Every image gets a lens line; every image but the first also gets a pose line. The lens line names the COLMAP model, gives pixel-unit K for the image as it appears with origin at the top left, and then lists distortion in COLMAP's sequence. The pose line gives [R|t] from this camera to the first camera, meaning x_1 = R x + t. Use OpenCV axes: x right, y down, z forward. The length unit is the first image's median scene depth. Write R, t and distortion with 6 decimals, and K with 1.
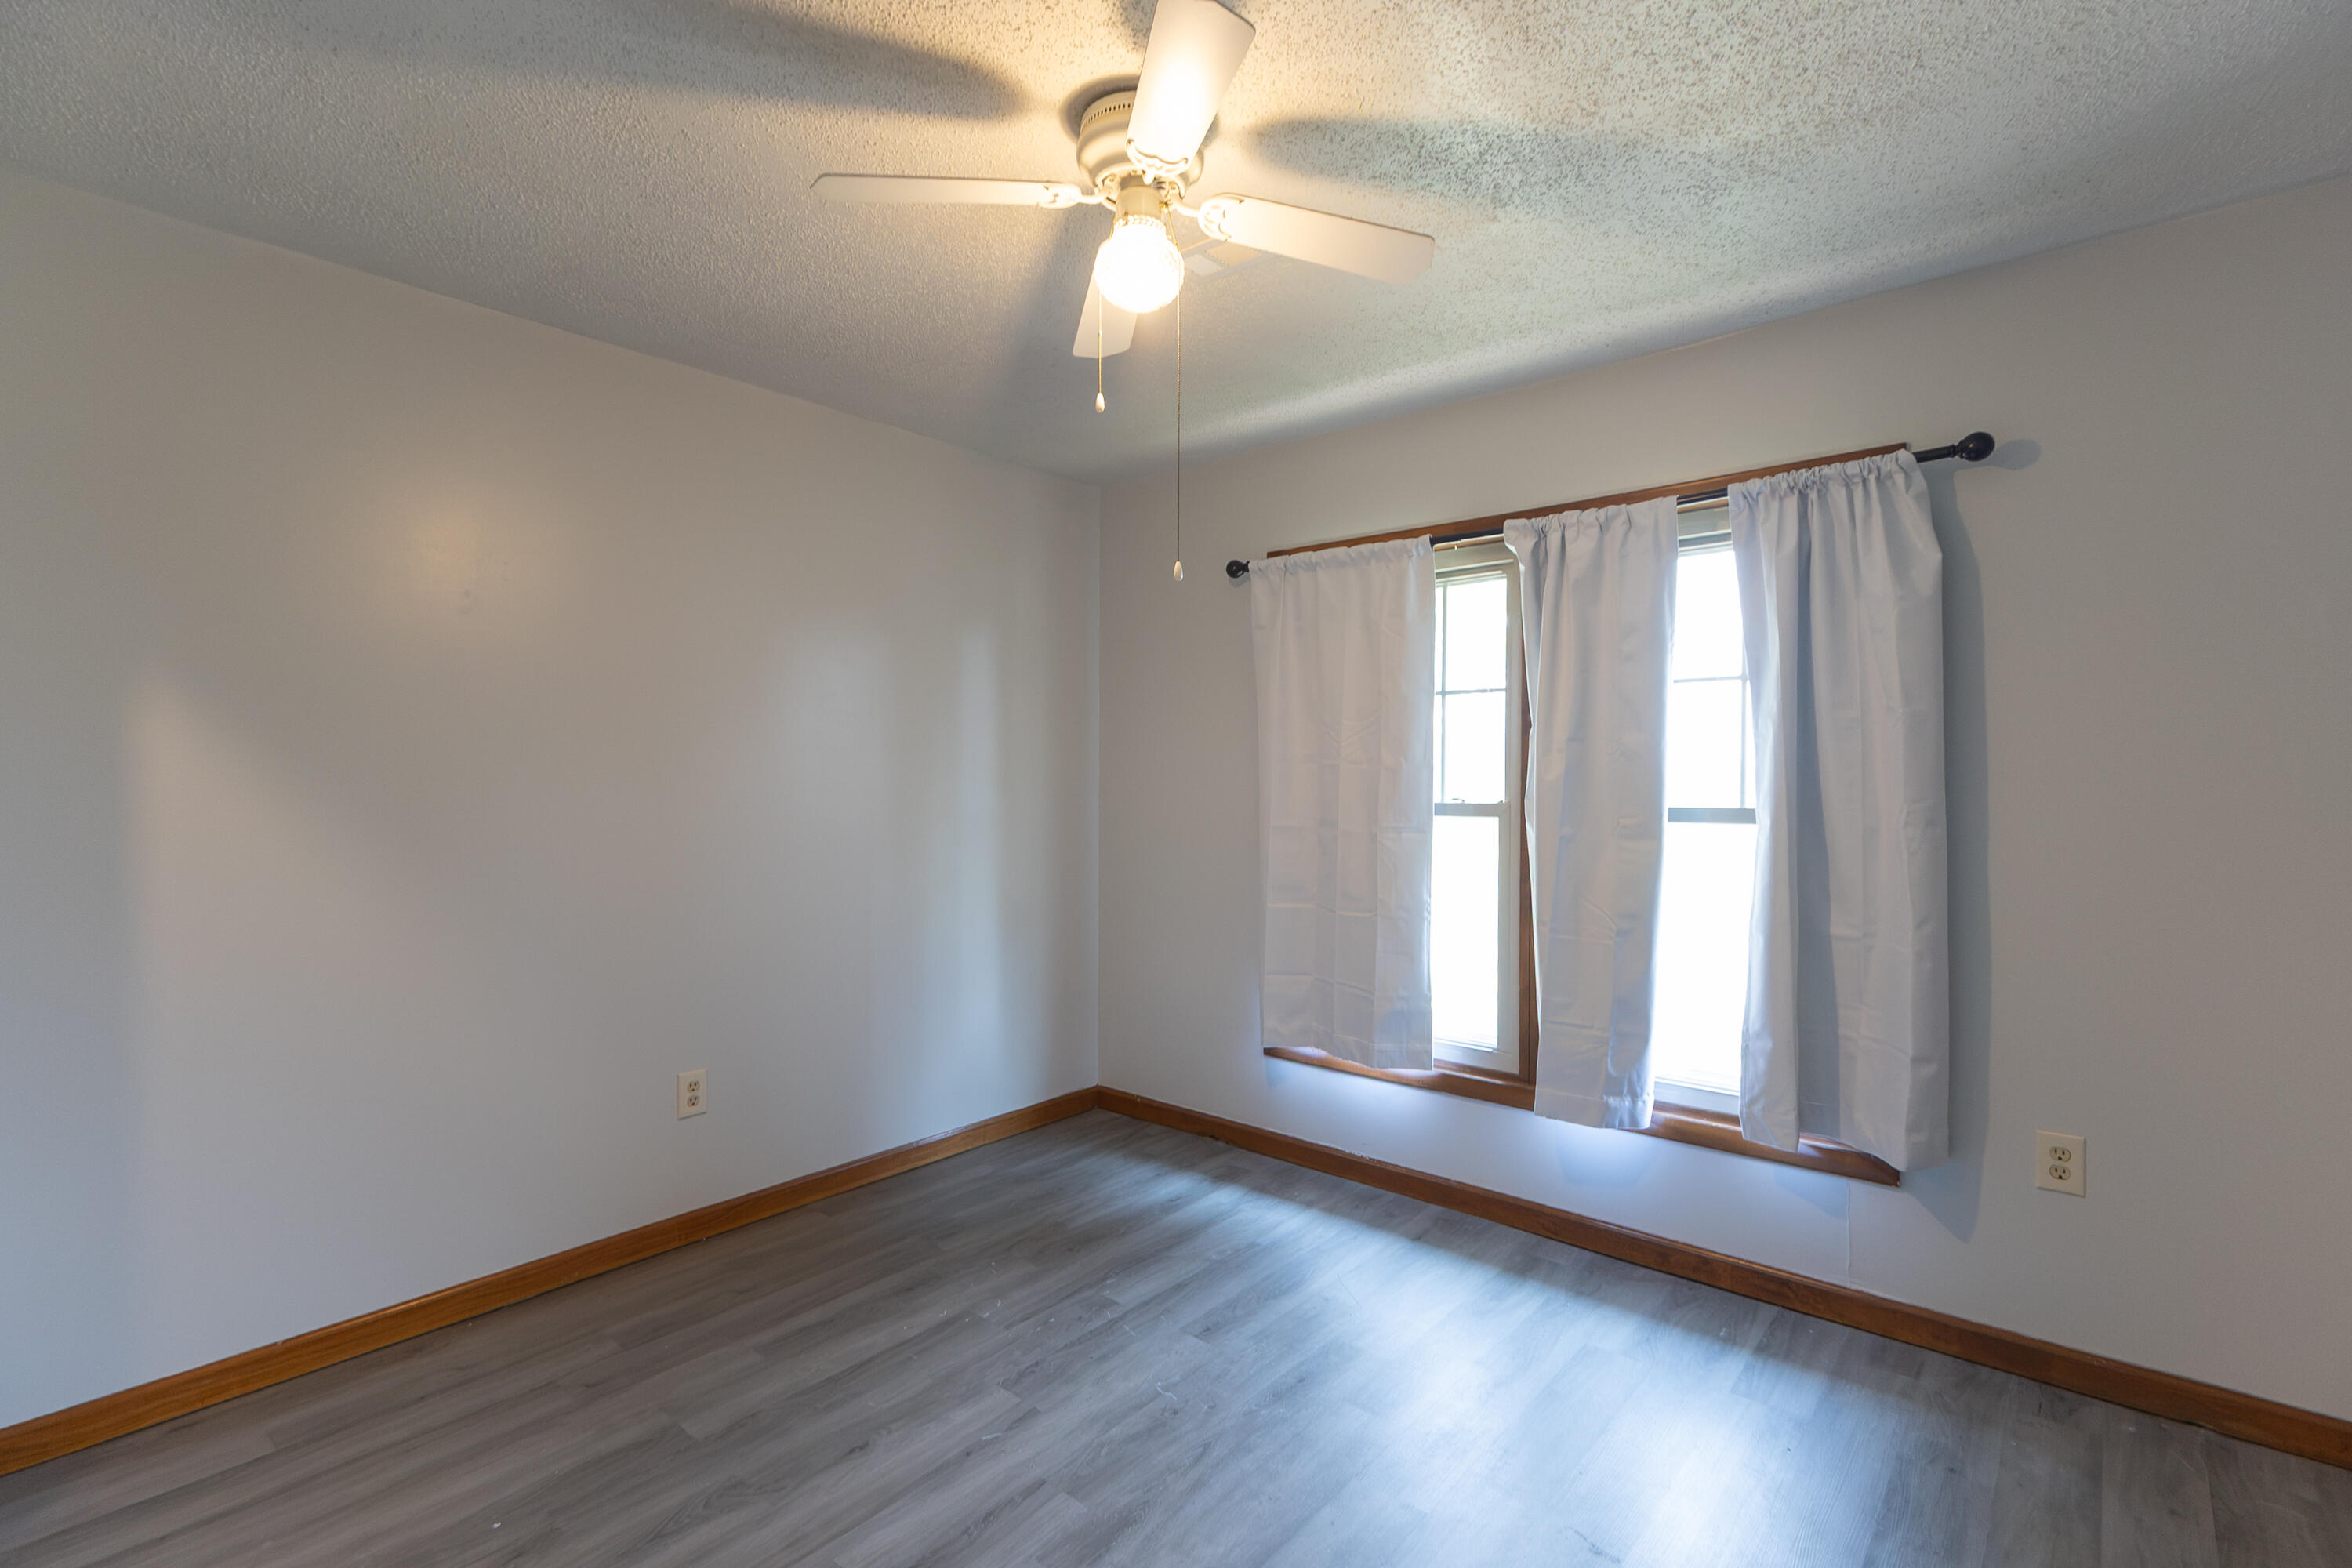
lens RADIAL K [[1075.4, 0, 1173.1], [0, 1075.4, 785.6], [0, 0, 1]] dist [0.016276, -0.001367]
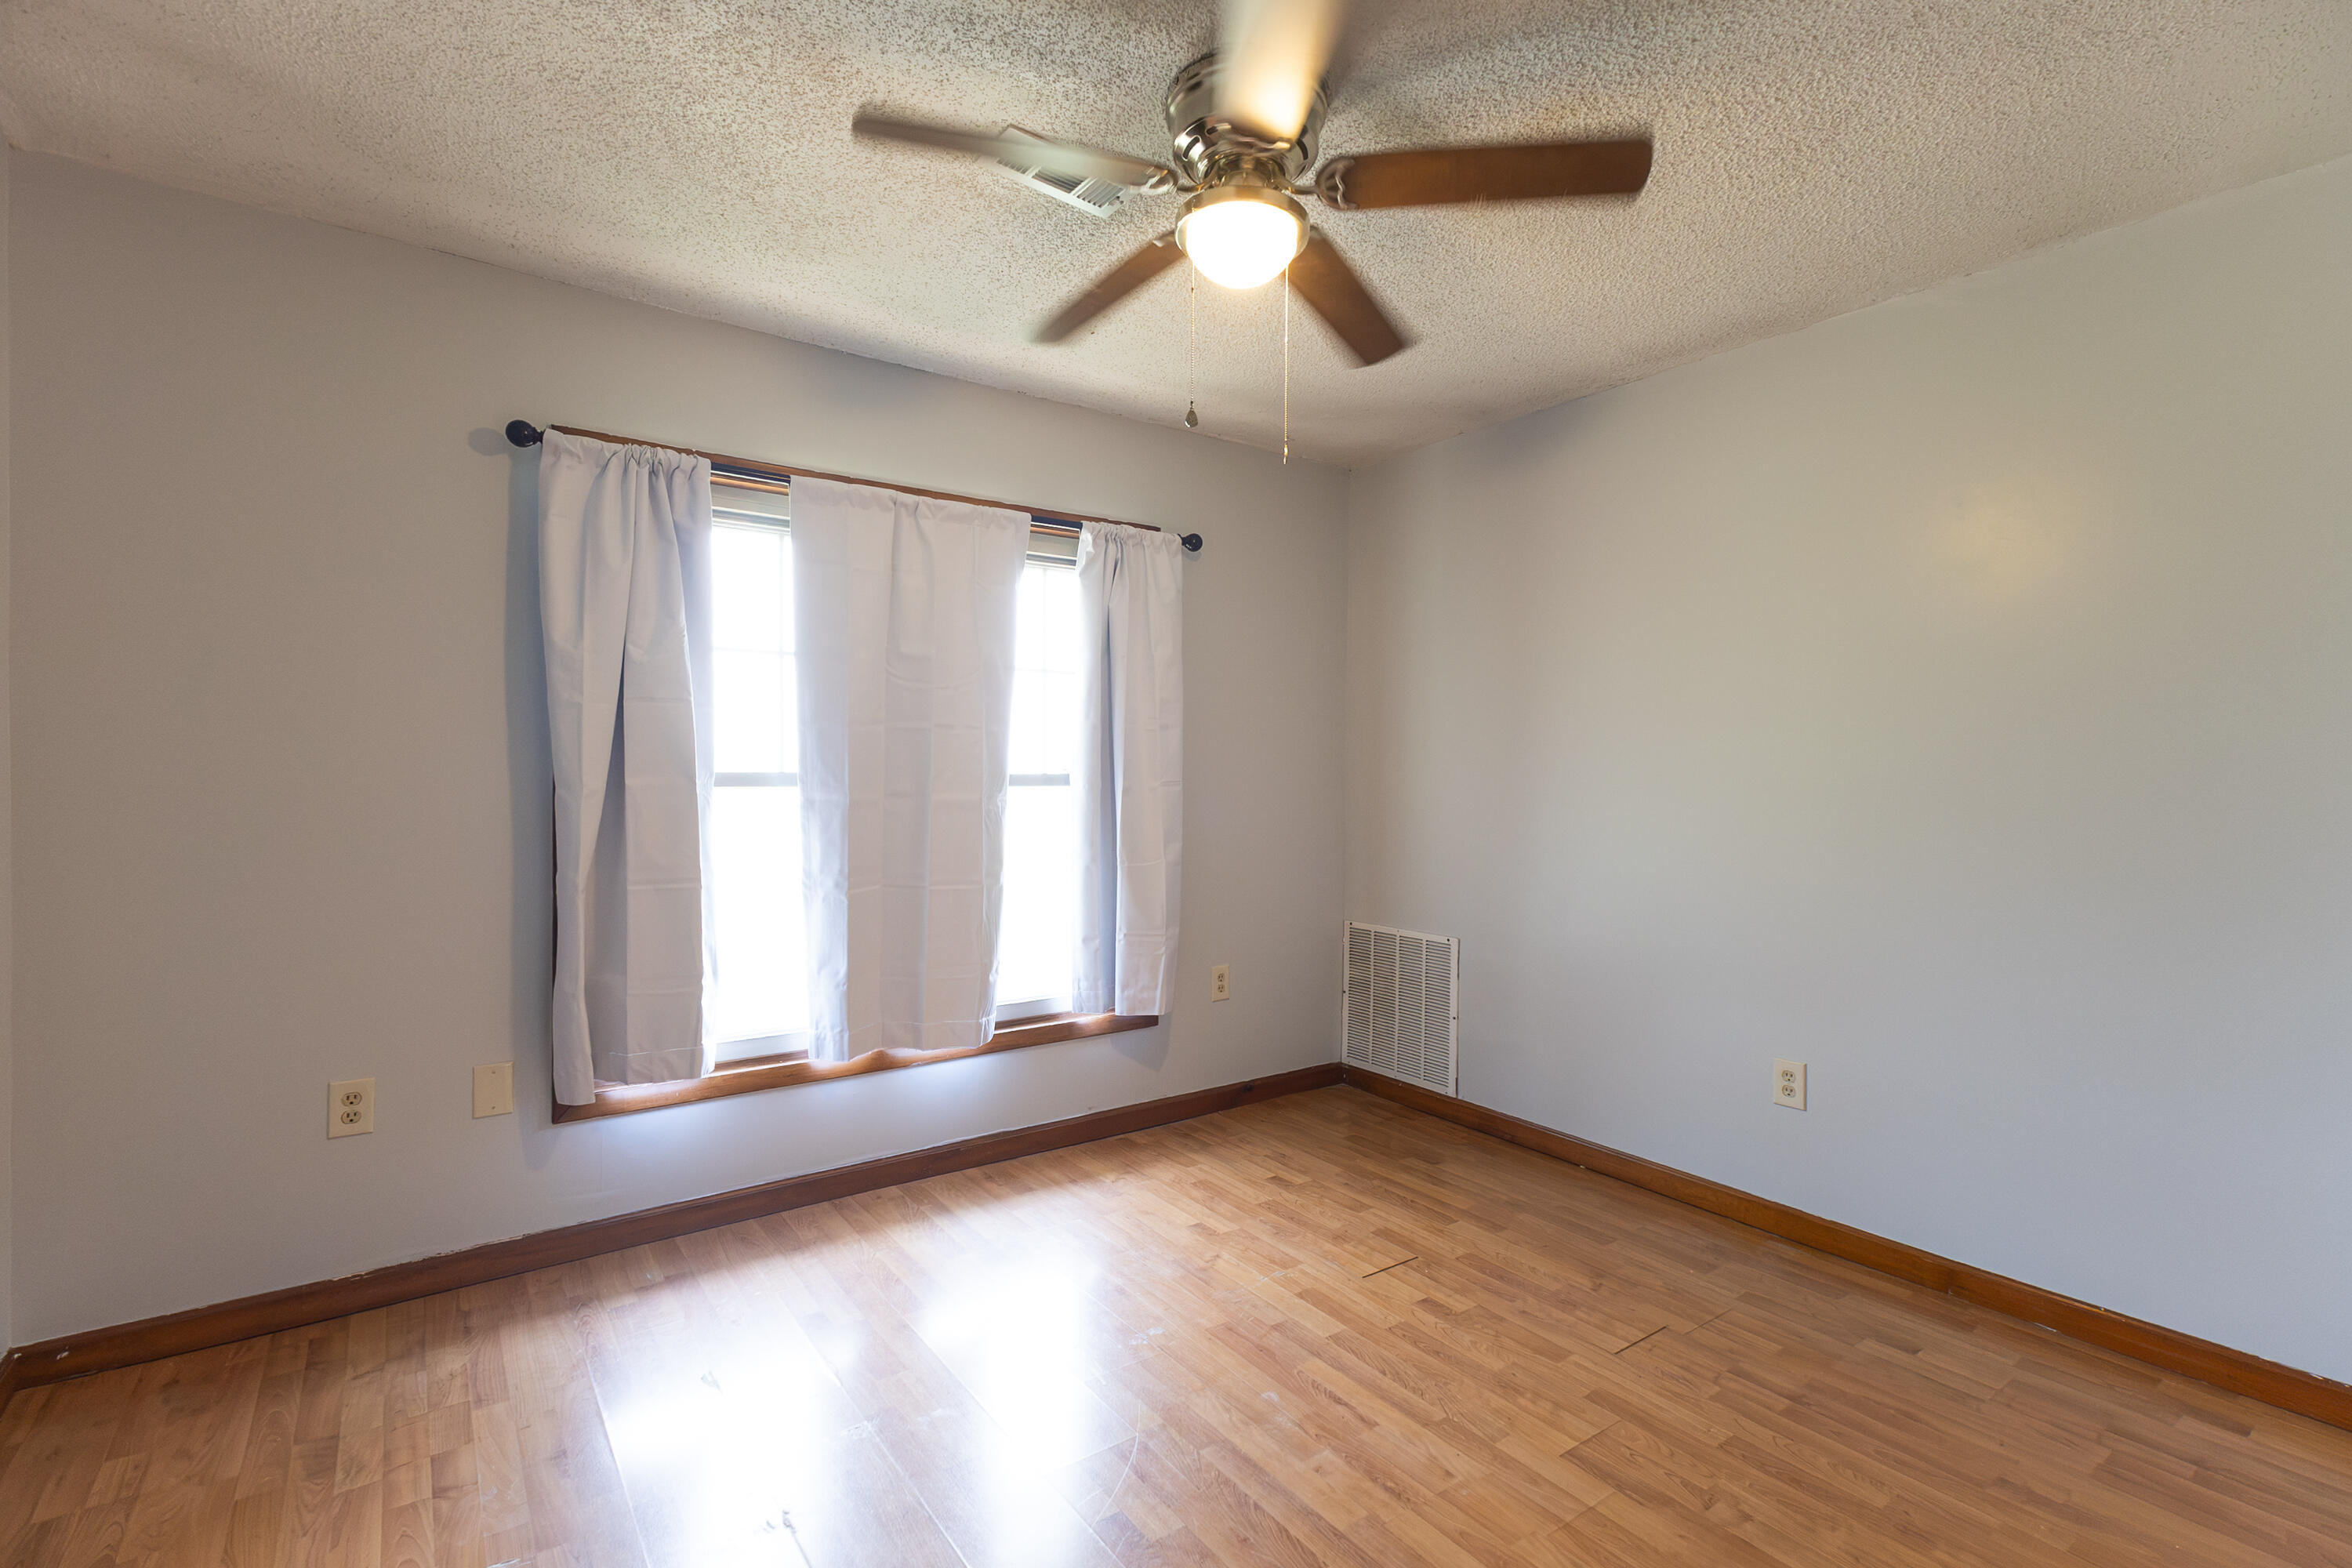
lens RADIAL K [[1075.4, 0, 1173.4], [0, 1075.4, 780.0], [0, 0, 1]] dist [0.016276, -0.001367]
pose [[0.230058, -0.021321, 0.972943, -0.655235], [-0.011258, 0.999635, 0.024568, -0.005121], [-0.973112, -0.016605, 0.229734, 0.553264]]
